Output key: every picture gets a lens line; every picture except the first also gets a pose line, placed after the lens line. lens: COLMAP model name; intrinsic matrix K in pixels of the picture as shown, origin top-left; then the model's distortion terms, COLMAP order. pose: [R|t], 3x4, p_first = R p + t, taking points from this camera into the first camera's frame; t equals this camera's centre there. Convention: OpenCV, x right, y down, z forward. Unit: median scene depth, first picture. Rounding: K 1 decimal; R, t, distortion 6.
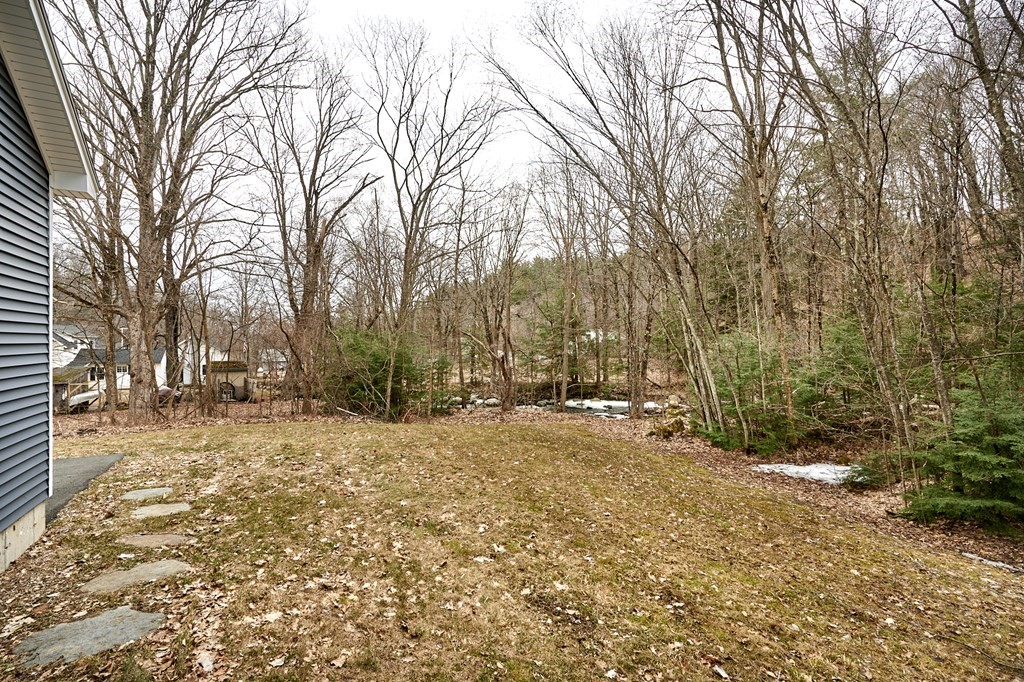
lens RADIAL K [[478.9, 0, 512.0], [0, 478.9, 341.0], [0, 0, 1]] dist [-0.002725, -0.000499]
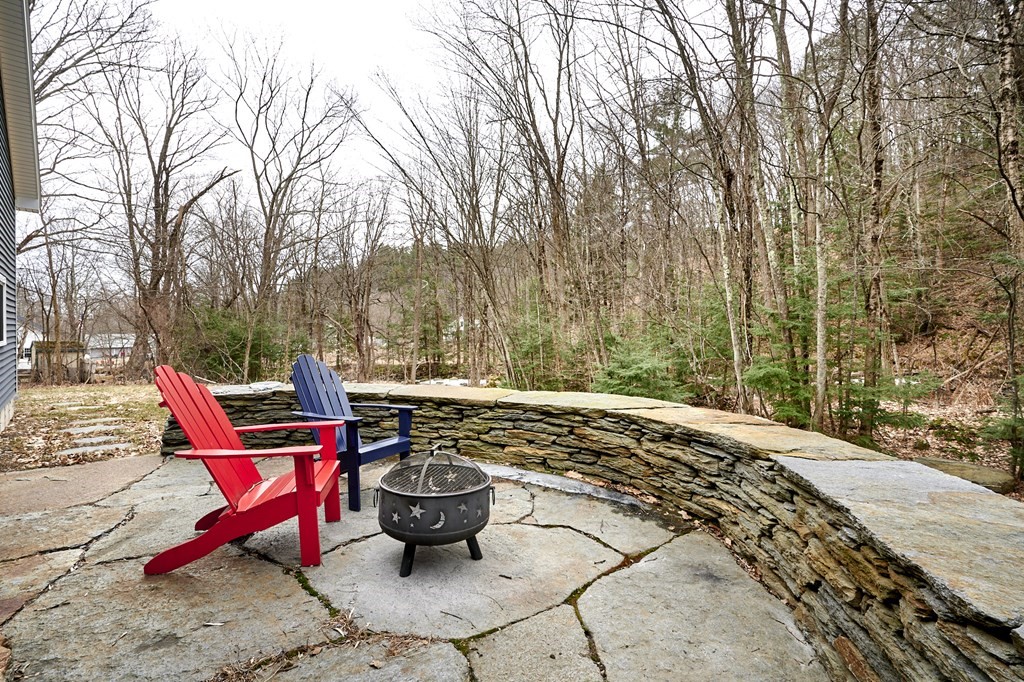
lens RADIAL K [[478.9, 0, 512.0], [0, 478.9, 341.0], [0, 0, 1]] dist [-0.002725, -0.000499]
pose [[0.968971, 0.006119, 0.247097, 0.040861], [-0.011827, 0.999696, 0.021623, 0.012446], [-0.246889, -0.023874, 0.968750, -0.143281]]
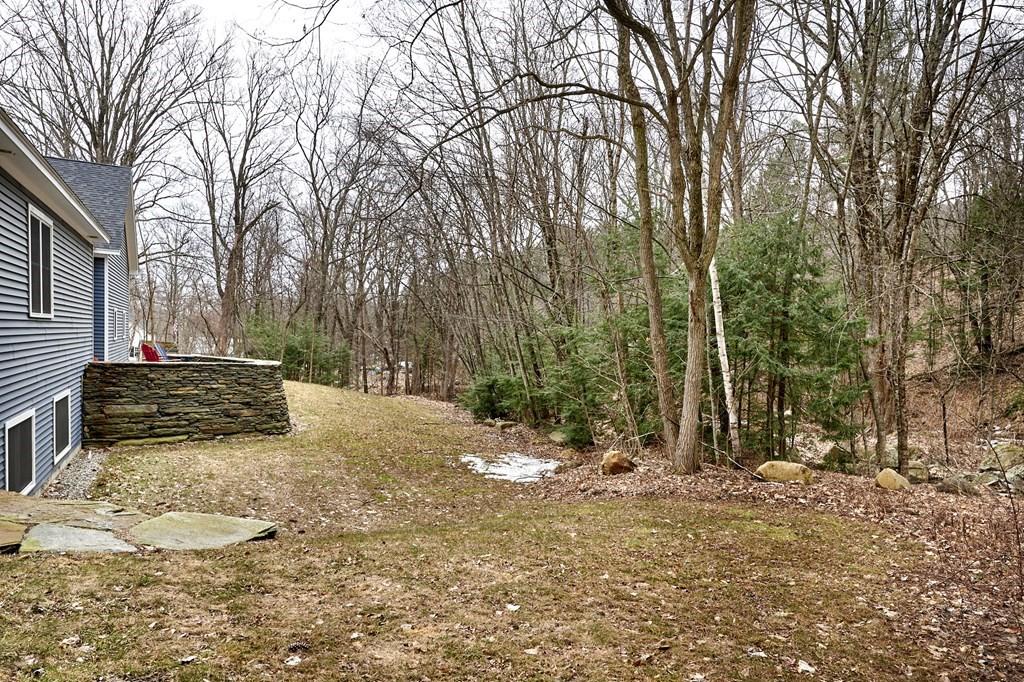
lens RADIAL K [[641.7, 0, 512.0], [0, 641.7, 341.0], [0, 0, 1]] dist [-0.001272, -0.000907]
pose [[0.999717, 0.021413, -0.010407, 0.190733], [-0.021275, 0.999687, 0.013167, 0.003875], [0.010686, -0.012942, 0.999859, -0.387437]]
